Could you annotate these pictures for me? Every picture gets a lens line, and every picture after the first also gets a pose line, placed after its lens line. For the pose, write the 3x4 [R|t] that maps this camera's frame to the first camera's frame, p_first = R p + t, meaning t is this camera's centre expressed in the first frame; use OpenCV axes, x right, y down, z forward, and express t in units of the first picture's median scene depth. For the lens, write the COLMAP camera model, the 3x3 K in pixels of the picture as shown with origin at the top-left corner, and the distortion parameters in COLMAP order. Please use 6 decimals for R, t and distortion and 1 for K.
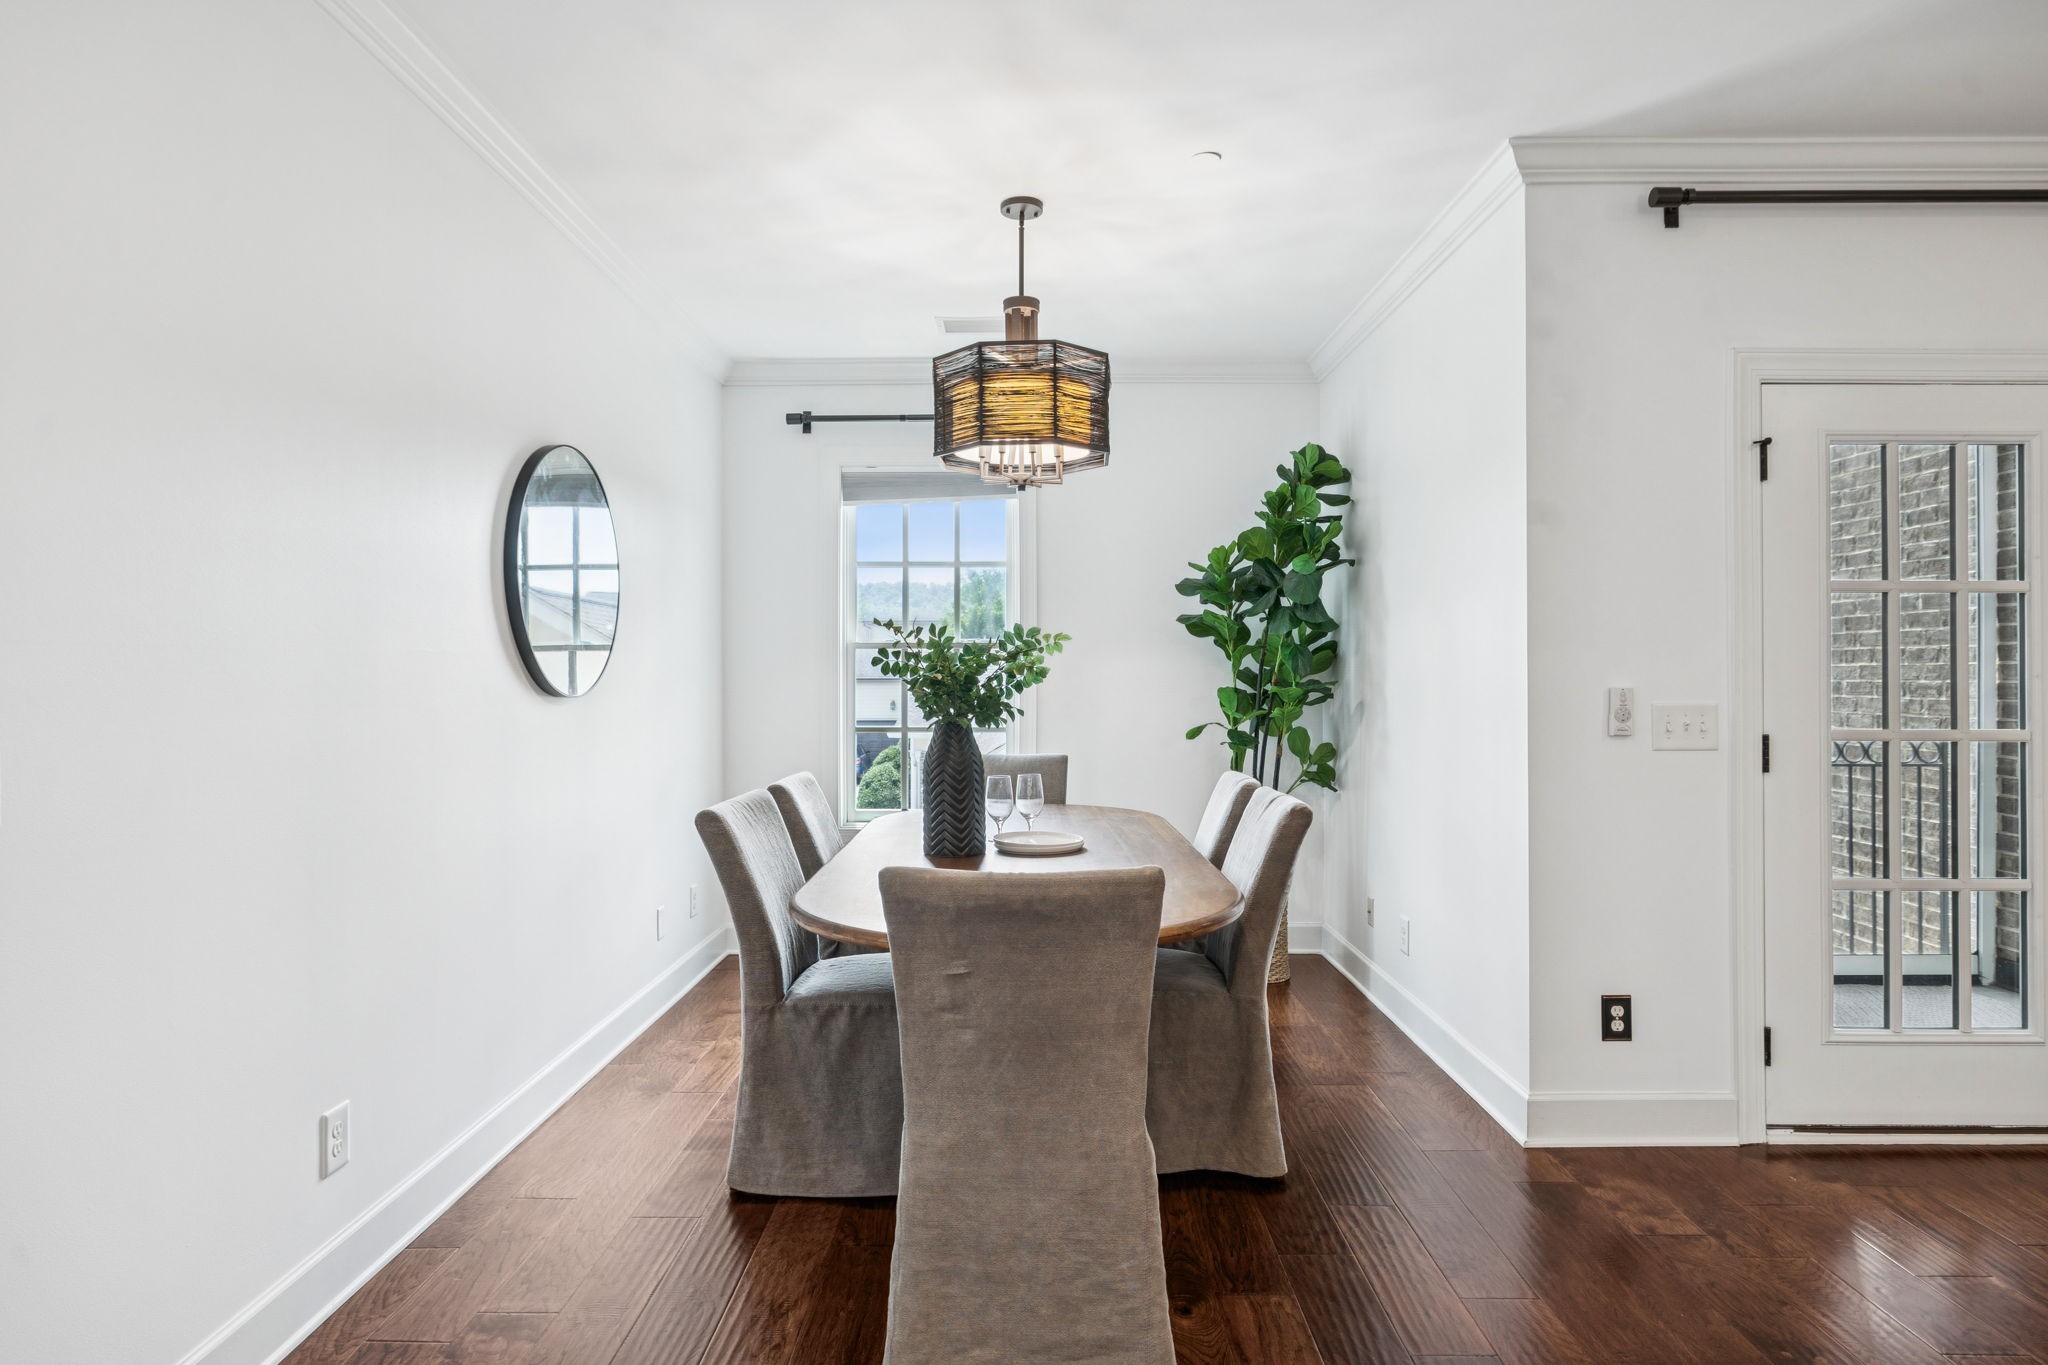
lens RADIAL K [[1145.6, 0, 1036.1], [0, 1145.6, 677.6], [0, 0, 1]] dist [-0.004273, -0.000225]
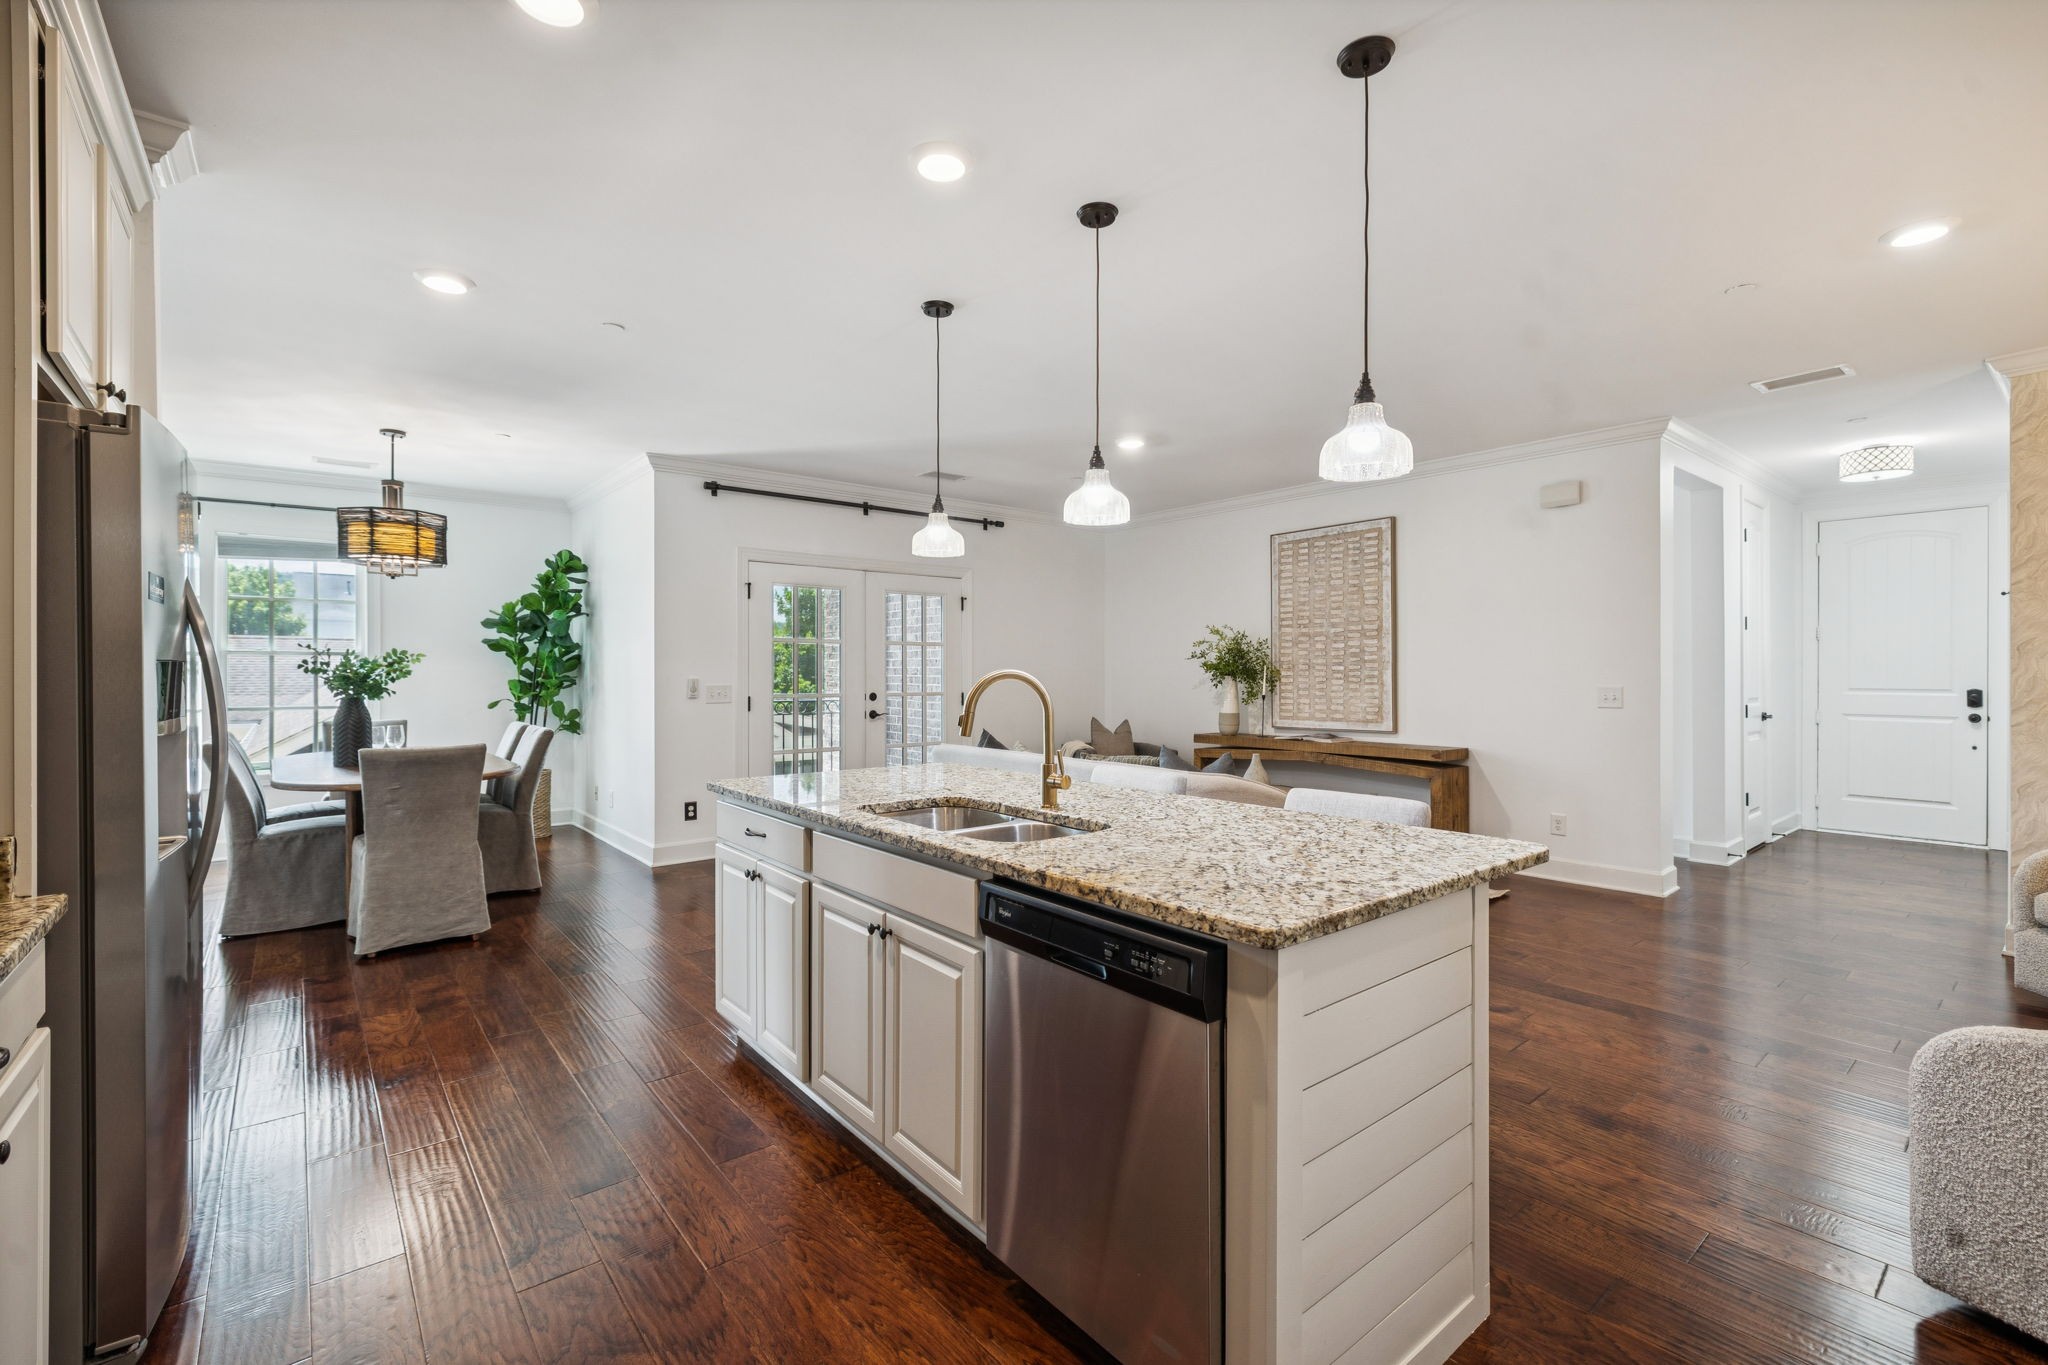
lens RADIAL K [[888.9, 0, 1023.0], [0, 888.9, 670.7], [0, 0, 1]] dist [0.003851, 0.000040]
pose [[0.776577, 0.000813, 0.630022, -0.141683], [0.000005, 0.999999, -0.001297, -0.005622], [-0.630023, 0.001011, 0.776576, -0.896179]]
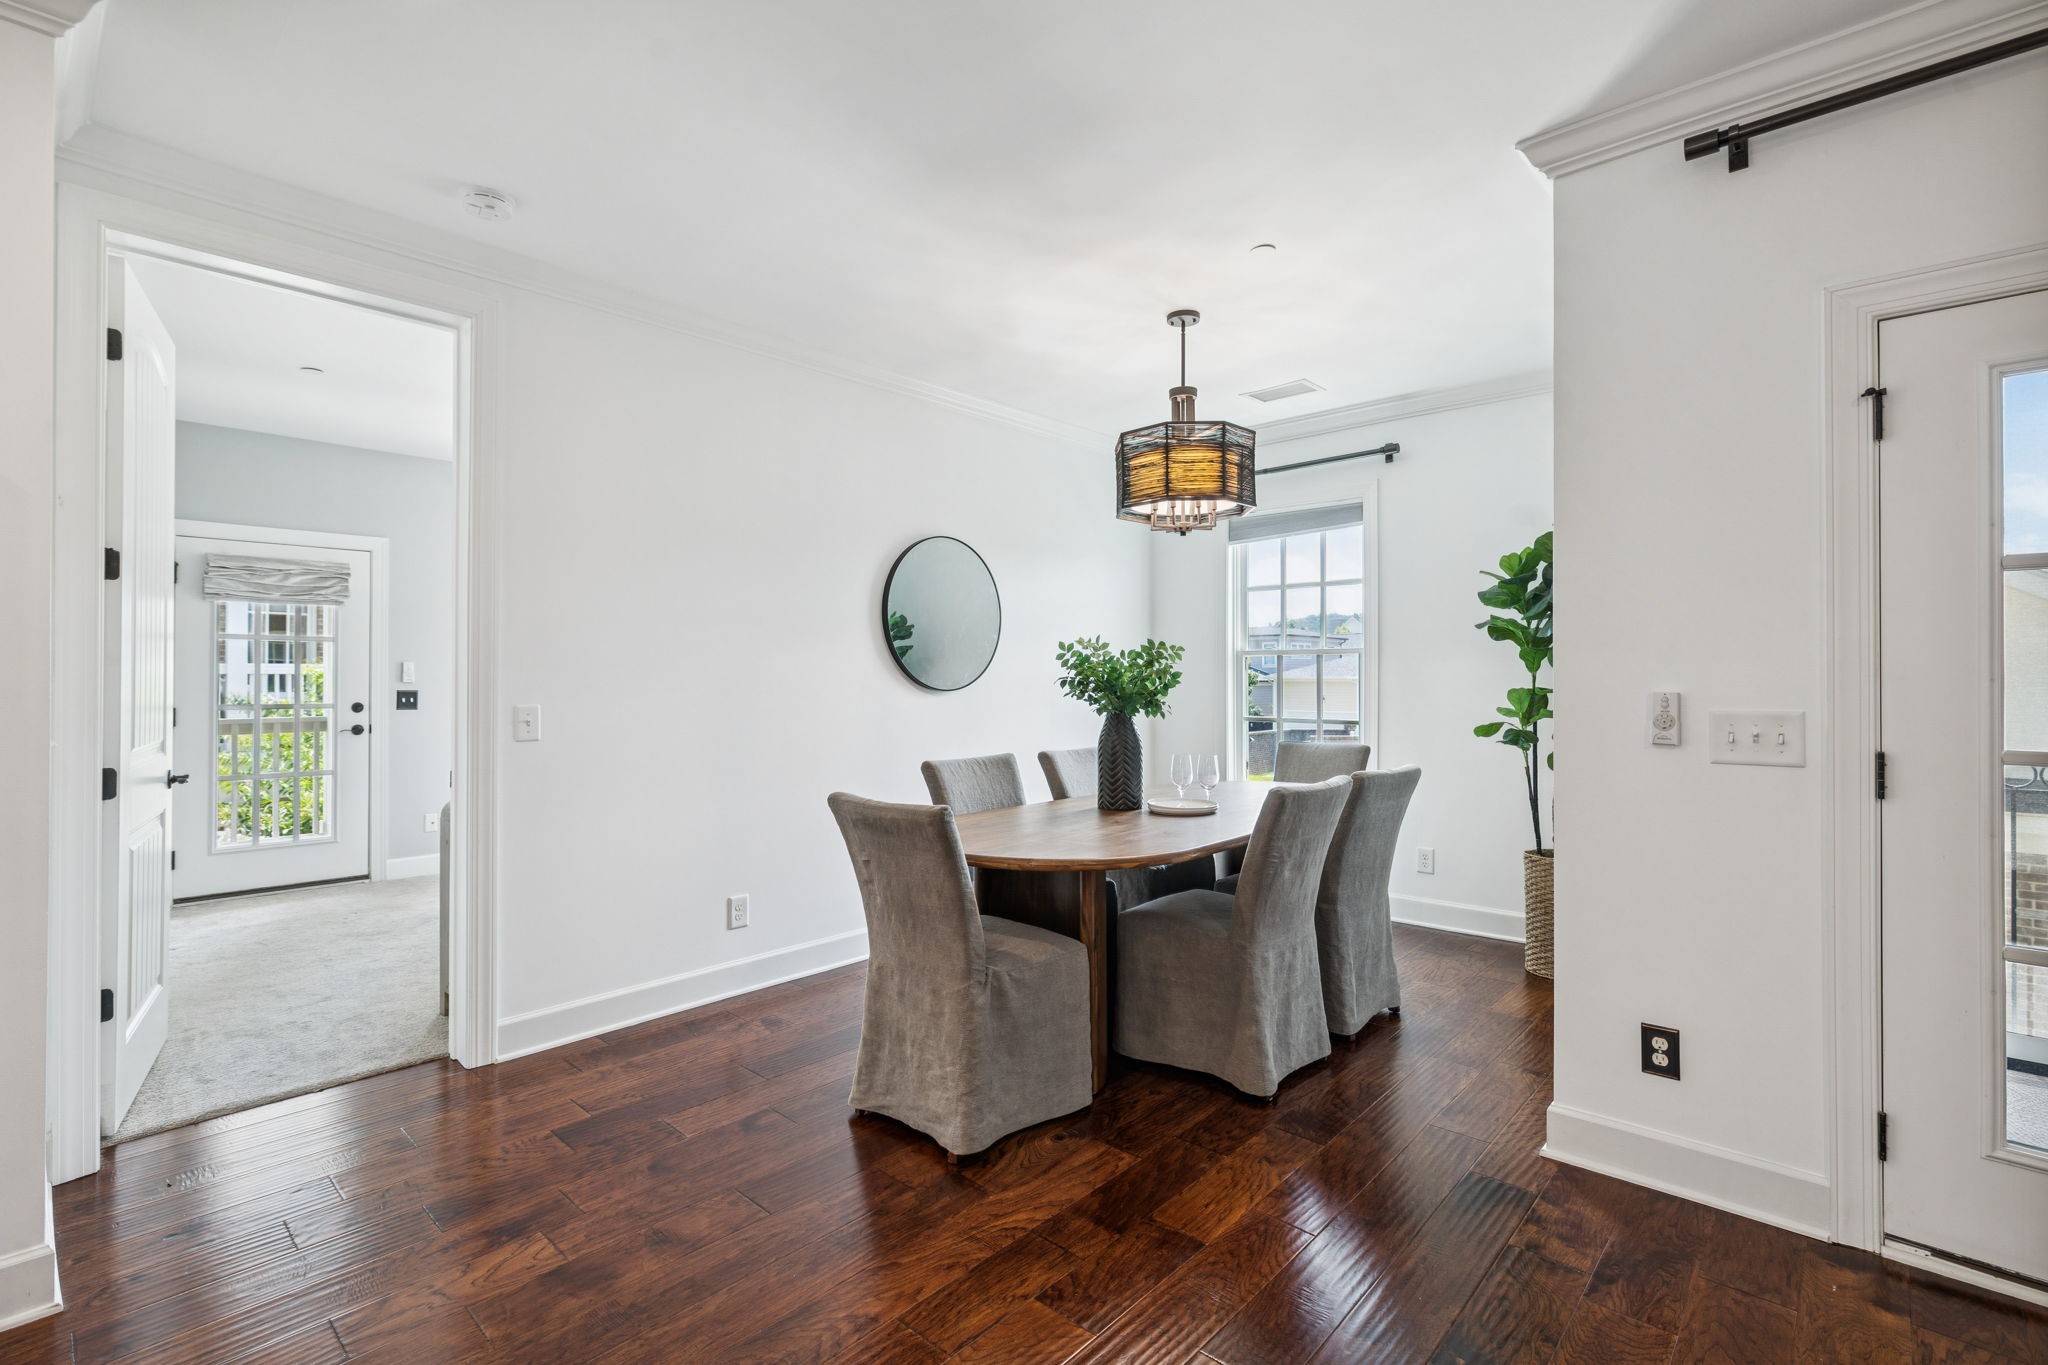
lens RADIAL K [[958.5, 0, 1020.1], [0, 958.5, 672.0], [0, 0, 1]] dist [-0.004864, 0.000014]
pose [[0.730453, -0.002255, -0.682959, 0.611247], [0.002710, 0.999996, -0.000404, -0.008057], [0.682958, -0.001556, 0.730456, 0.080499]]
